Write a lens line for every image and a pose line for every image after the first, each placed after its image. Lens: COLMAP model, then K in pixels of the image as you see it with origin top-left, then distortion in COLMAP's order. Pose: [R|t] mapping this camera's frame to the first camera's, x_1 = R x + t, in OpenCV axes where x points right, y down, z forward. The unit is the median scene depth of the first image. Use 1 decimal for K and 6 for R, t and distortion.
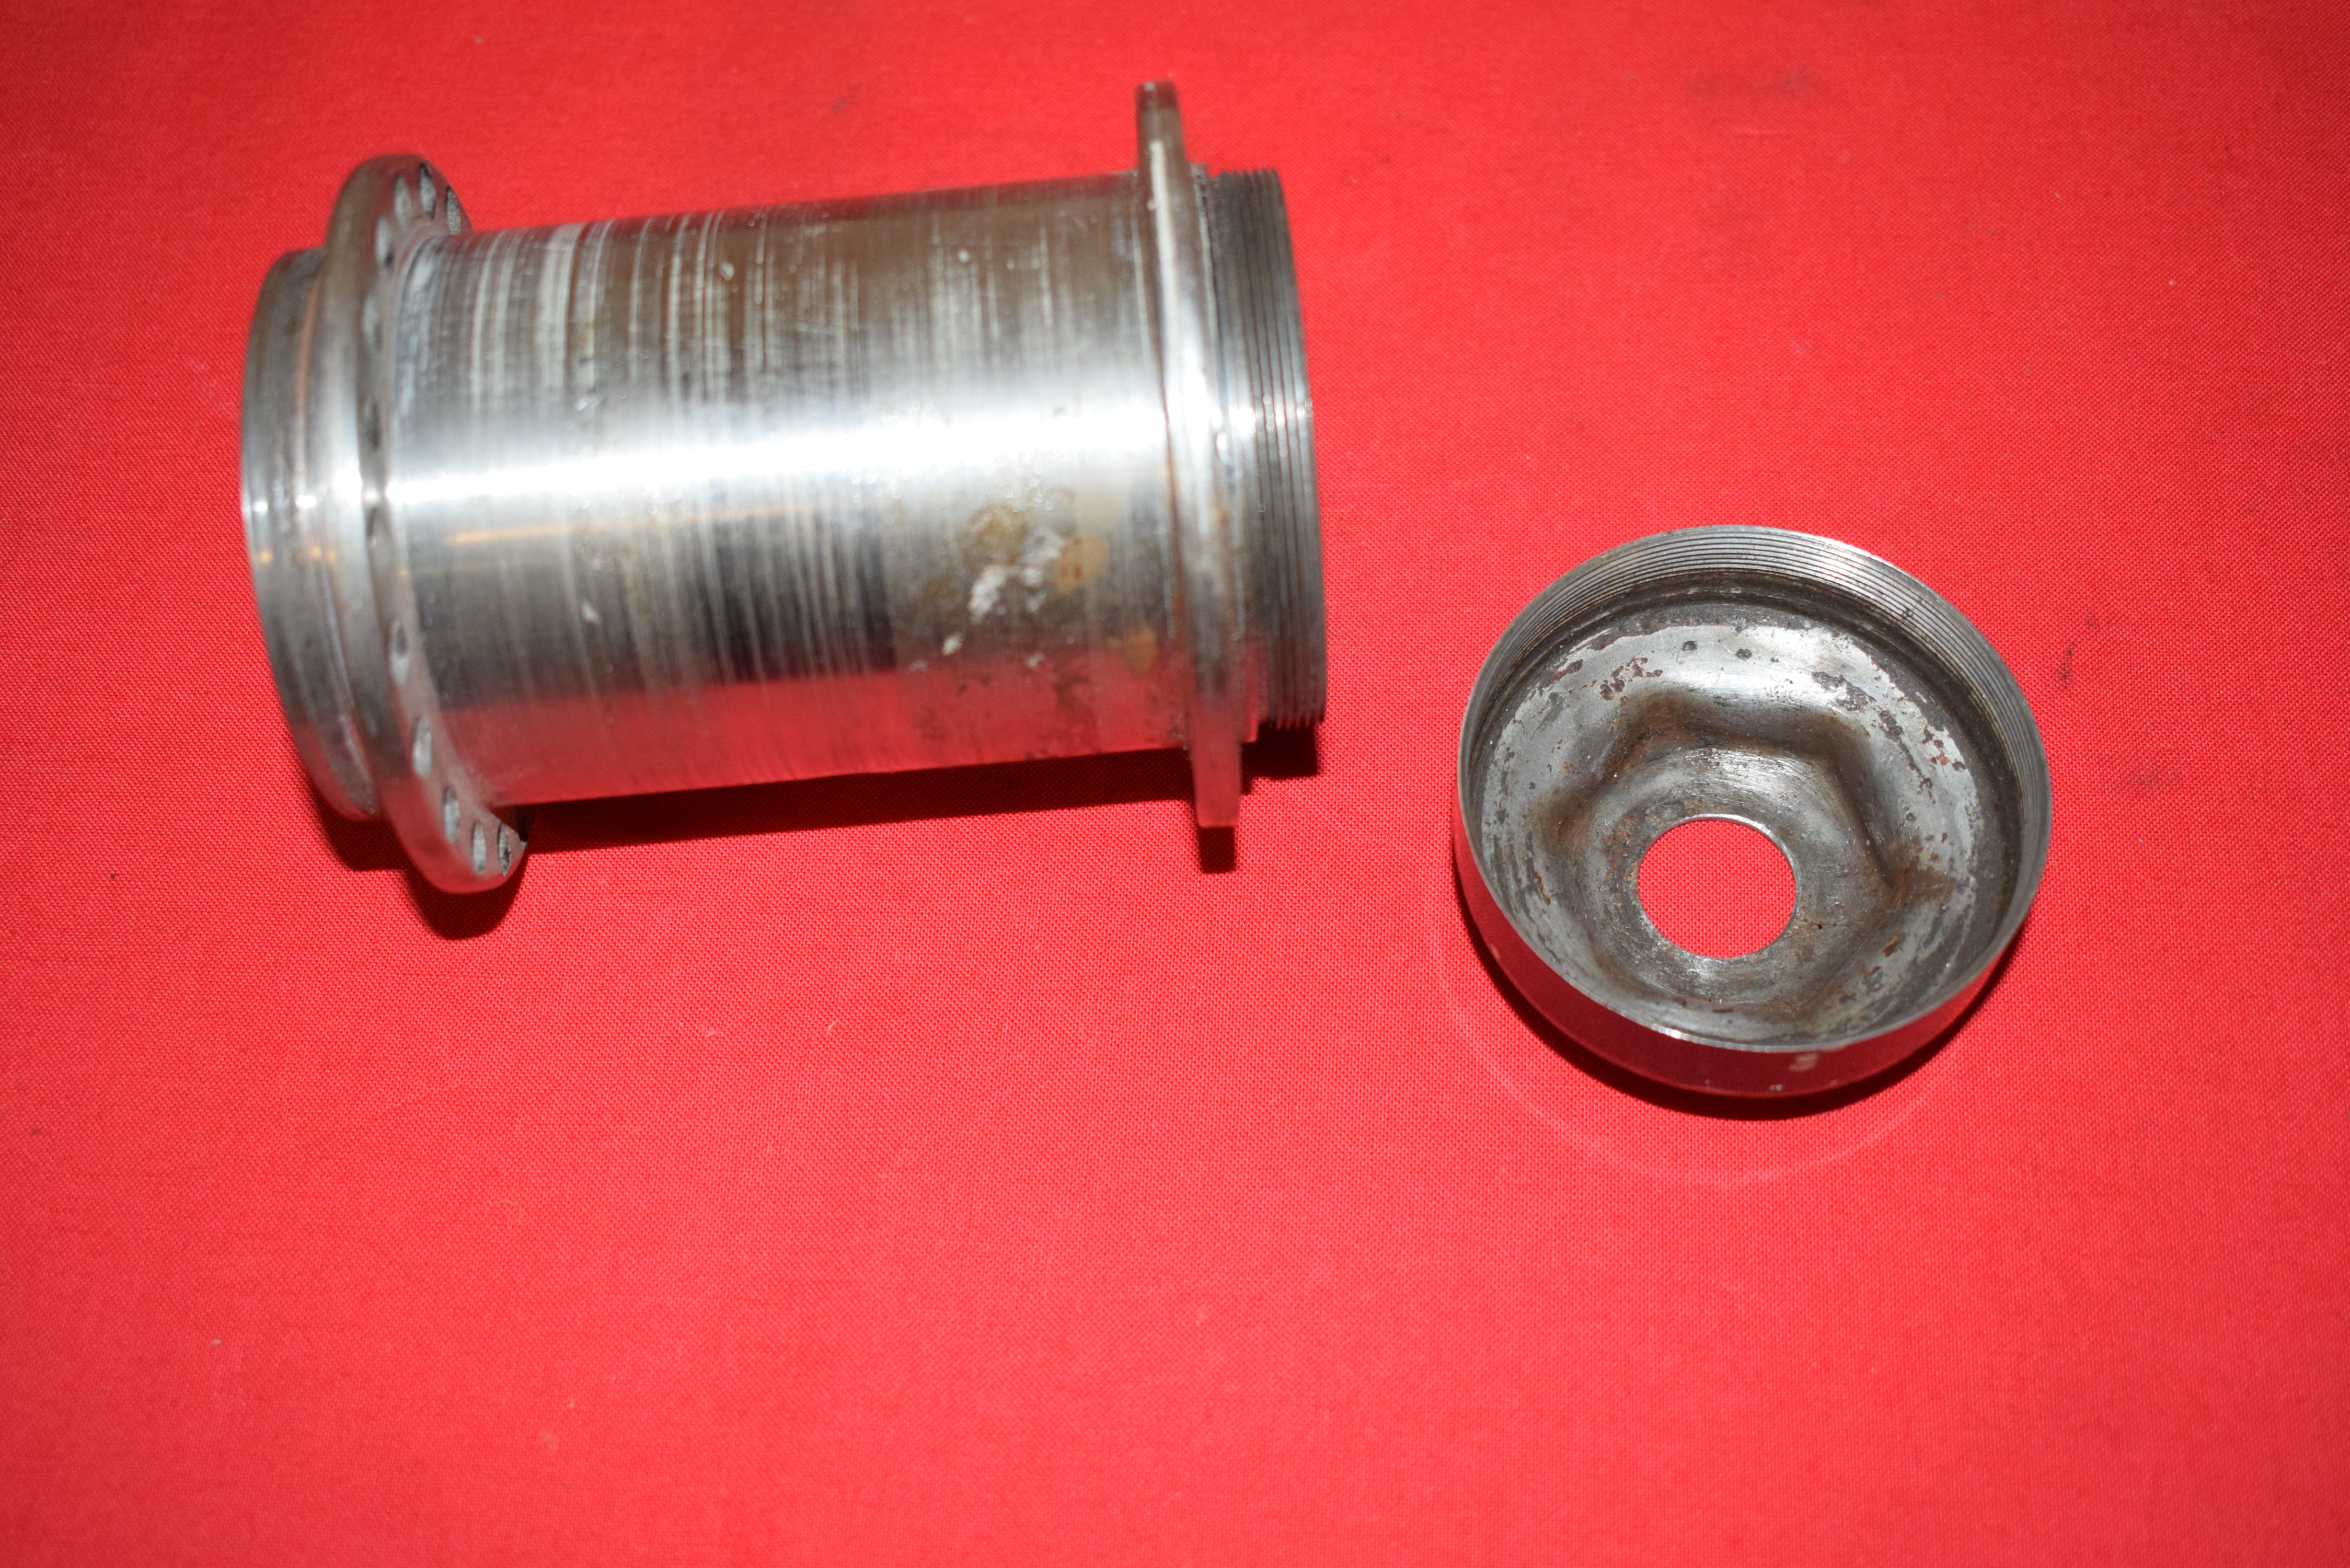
lens RADIAL K [[2876.8, 0, 1180.6], [0, 2876.8, 787.6], [0, 0, 1]] dist [-0.060004, 0.000000]
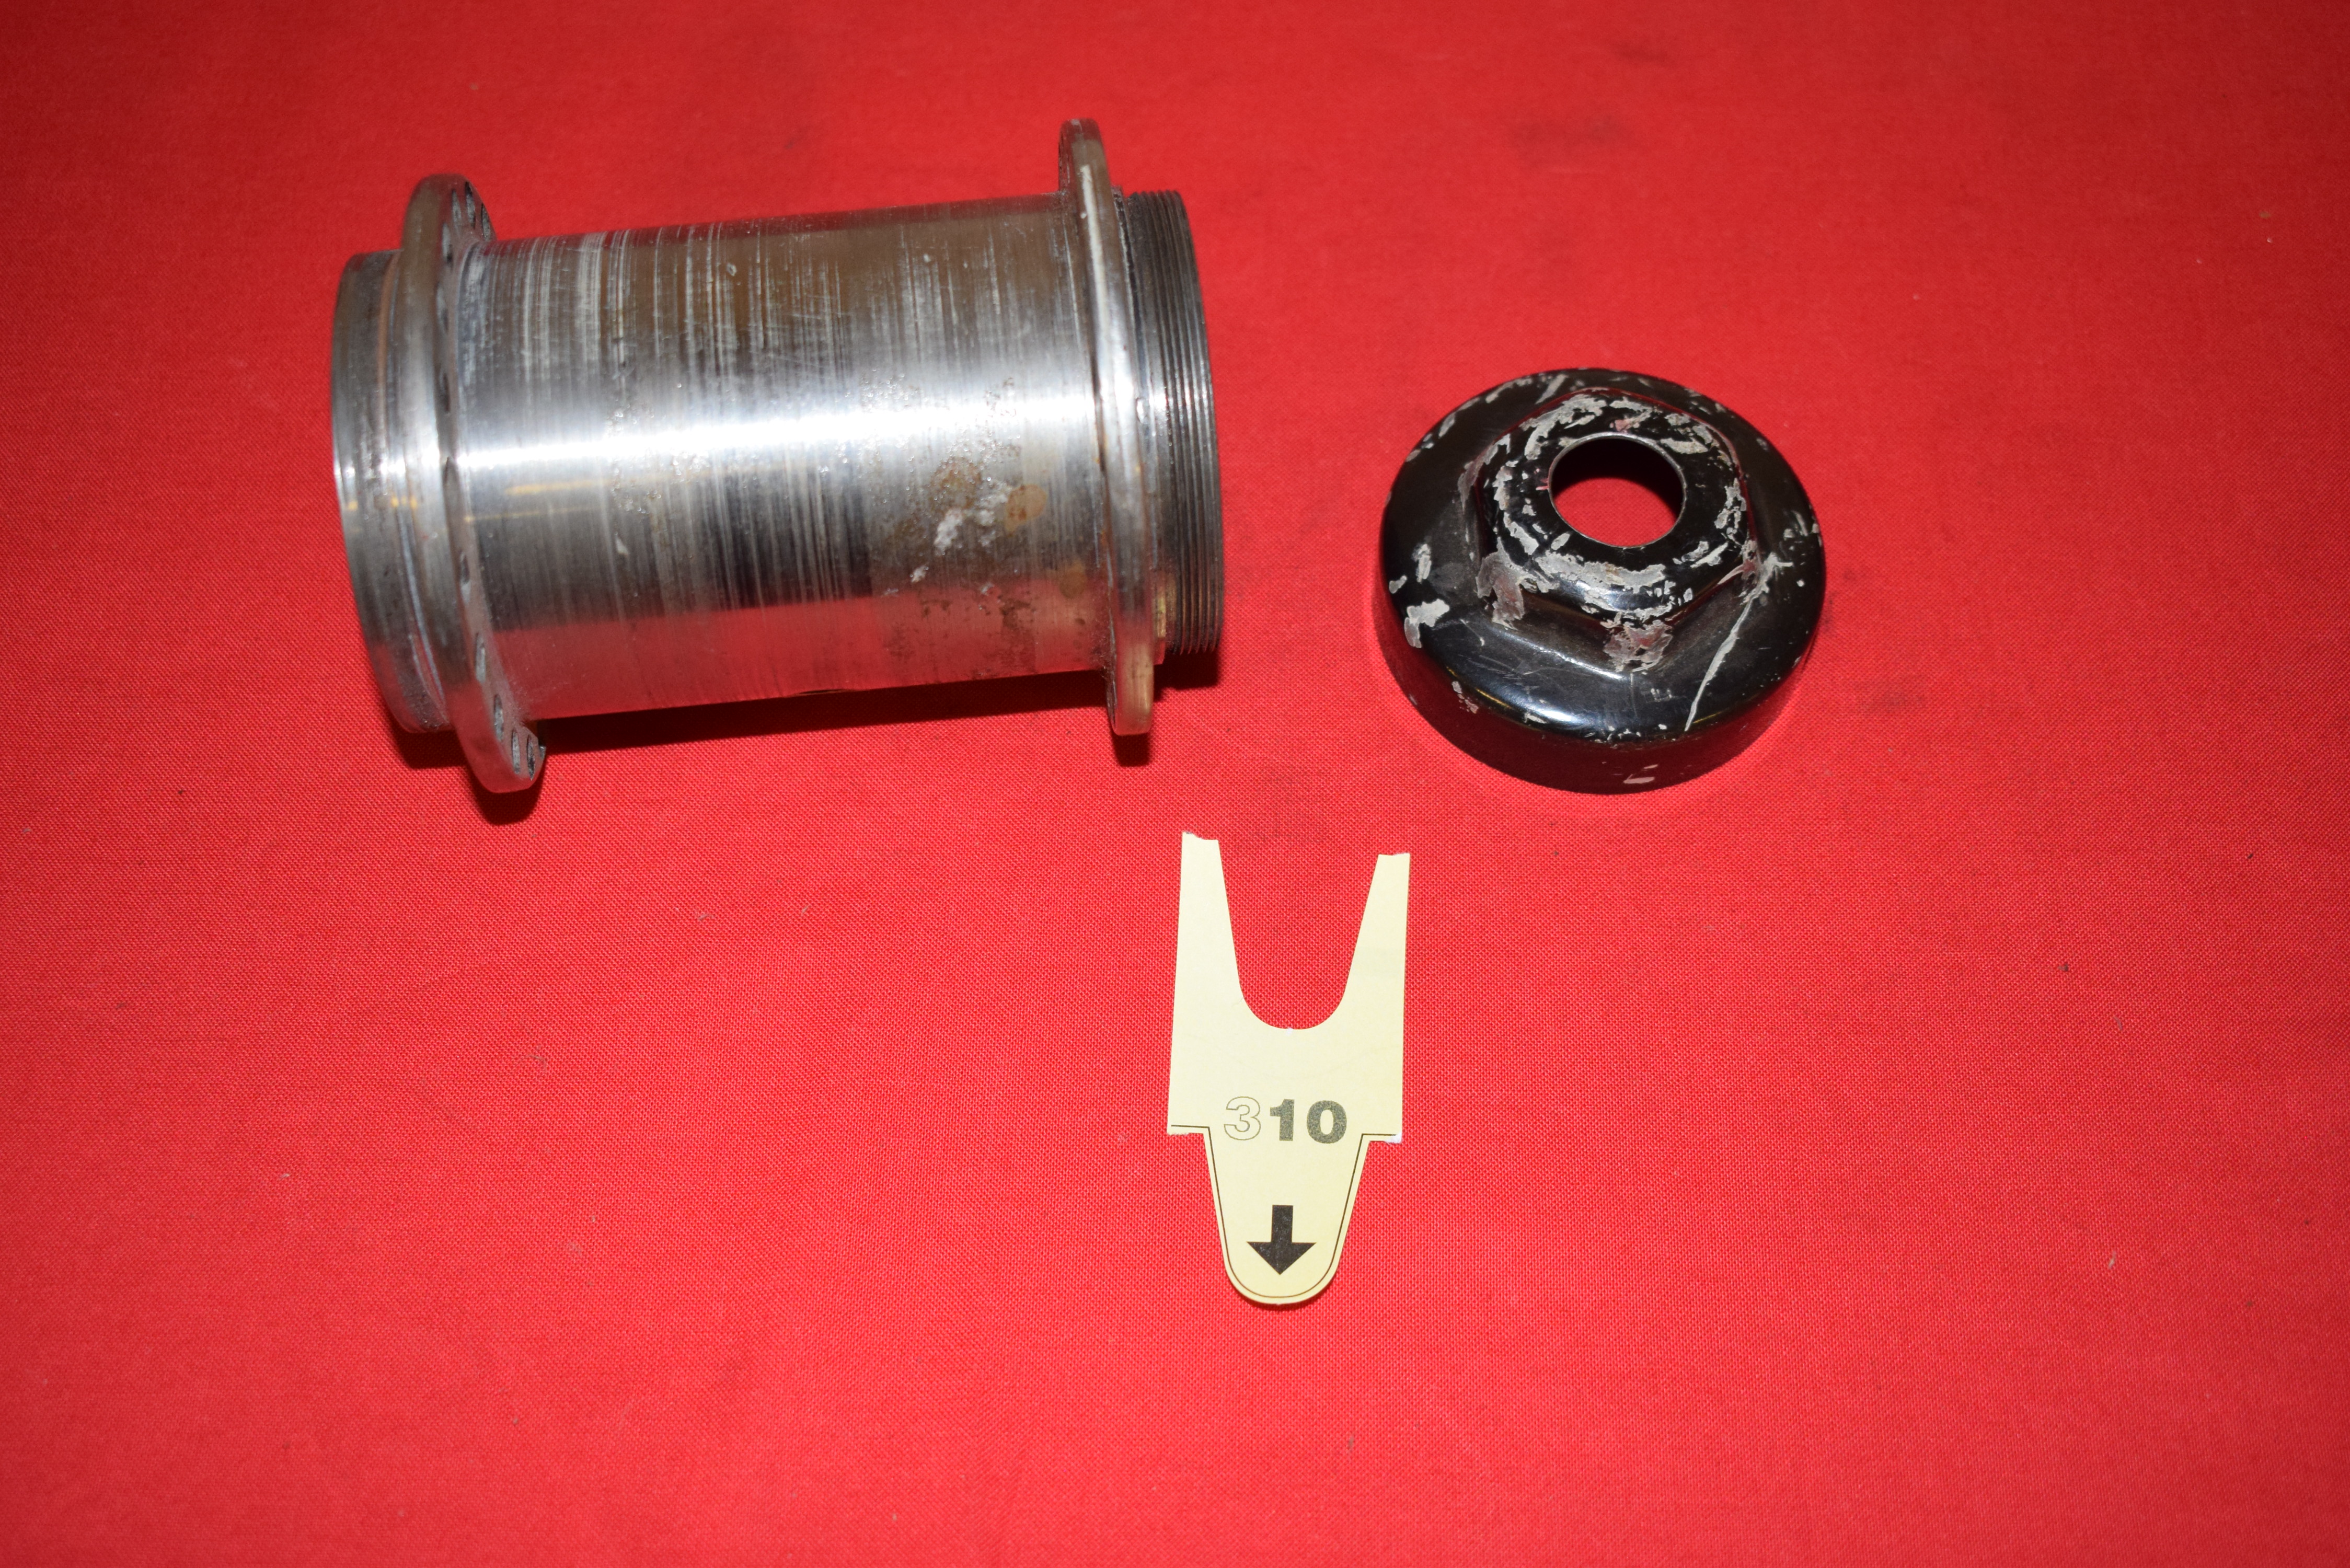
lens RADIAL K [[2876.8, 0, 1172.0], [0, 2876.8, 790.4], [0, 0, 1]] dist [-0.060004, 0.000000]
pose [[0.998407, -0.005199, 0.056188, -0.038826], [0.006634, 0.999656, -0.025382, 0.069277], [-0.056037, 0.025714, 0.998098, -0.208454]]
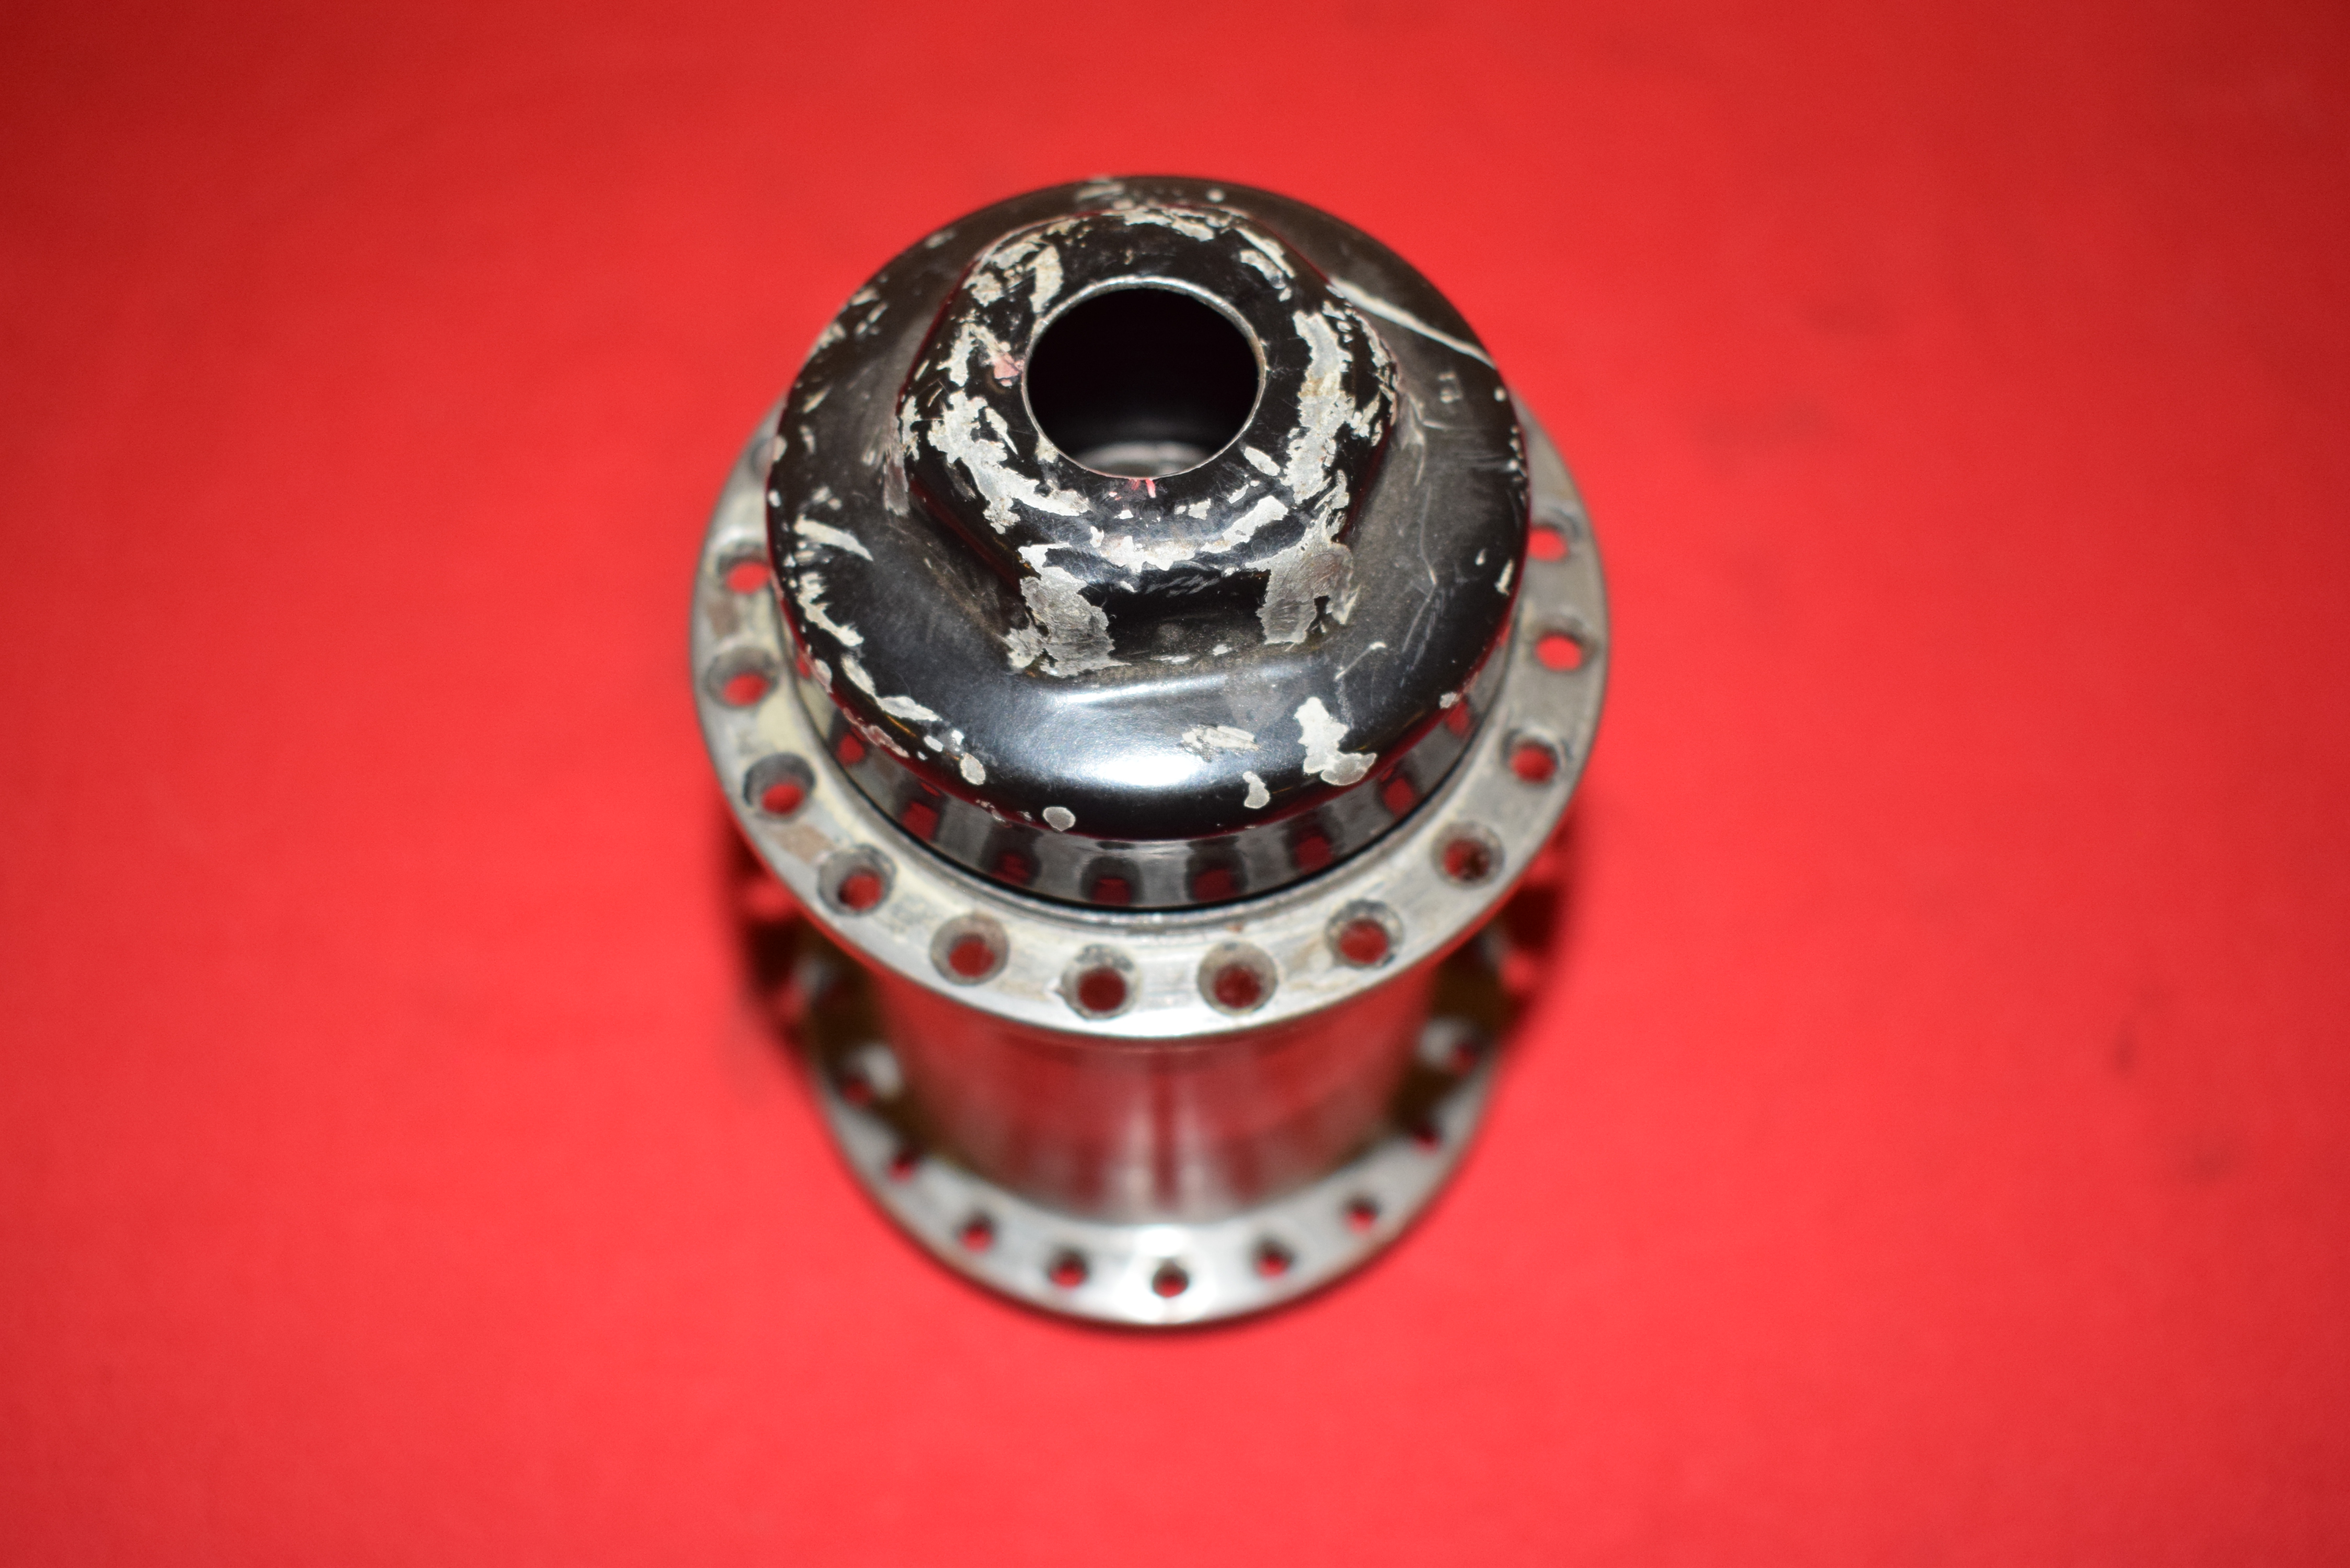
lens RADIAL K [[2876.8, 0, 1176.2], [0, 2876.8, 785.8], [0, 0, 1]] dist [-0.060004, 0.000000]
pose [[-0.093998, -0.865903, 0.491300, -0.221265], [0.889947, 0.148127, 0.431339, -0.404348], [-0.446272, 0.477777, 0.756684, 0.581729]]
